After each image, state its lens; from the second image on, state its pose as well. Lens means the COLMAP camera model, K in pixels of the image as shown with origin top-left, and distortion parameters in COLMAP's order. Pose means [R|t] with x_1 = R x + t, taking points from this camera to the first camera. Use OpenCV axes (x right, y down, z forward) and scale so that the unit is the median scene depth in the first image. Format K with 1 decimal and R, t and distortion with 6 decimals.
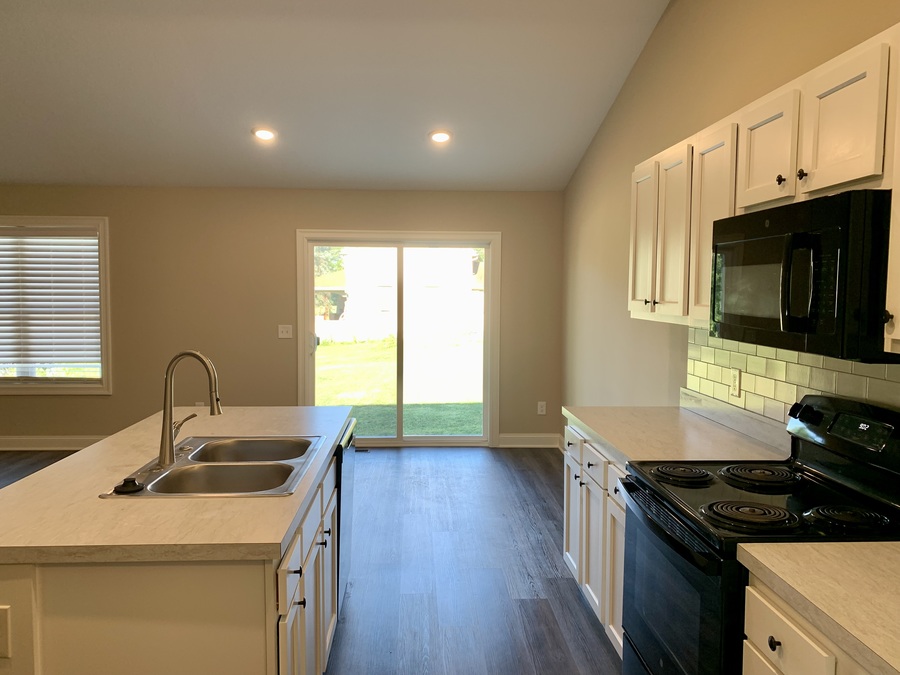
lens RADIAL K [[692.1, 0, 445.8], [0, 692.1, 337.1], [0, 0, 1]] dist [0.046143, -0.034512]
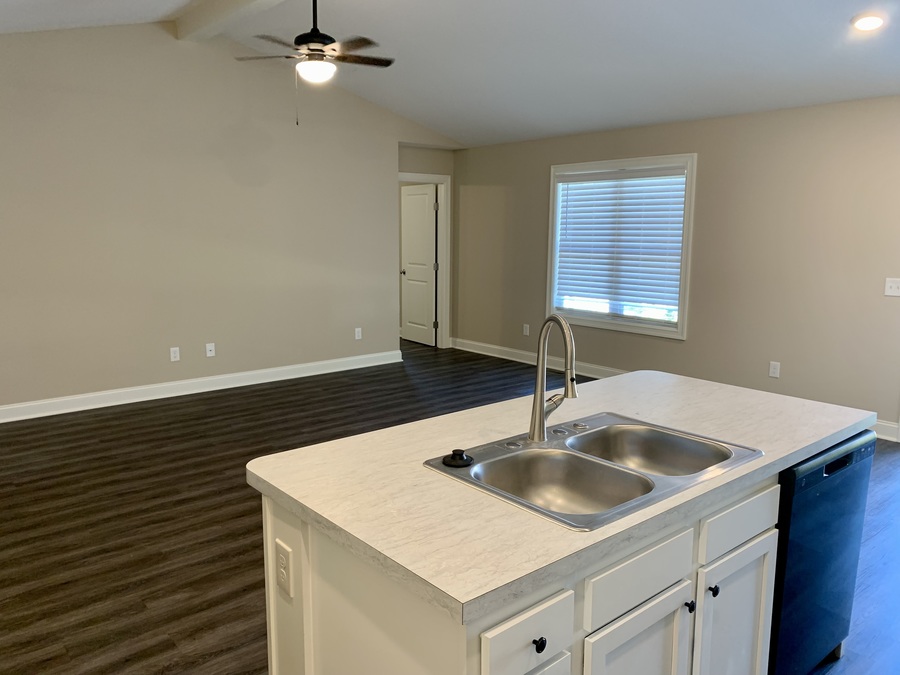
lens RADIAL K [[692.1, 0, 445.8], [0, 692.1, 337.1], [0, 0, 1]] dist [0.046143, -0.034512]
pose [[0.611300, 0.125683, -0.781355, 0.075084], [-0.055423, 0.991684, 0.116153, -0.016071], [0.789456, -0.027699, 0.613182, 0.149809]]
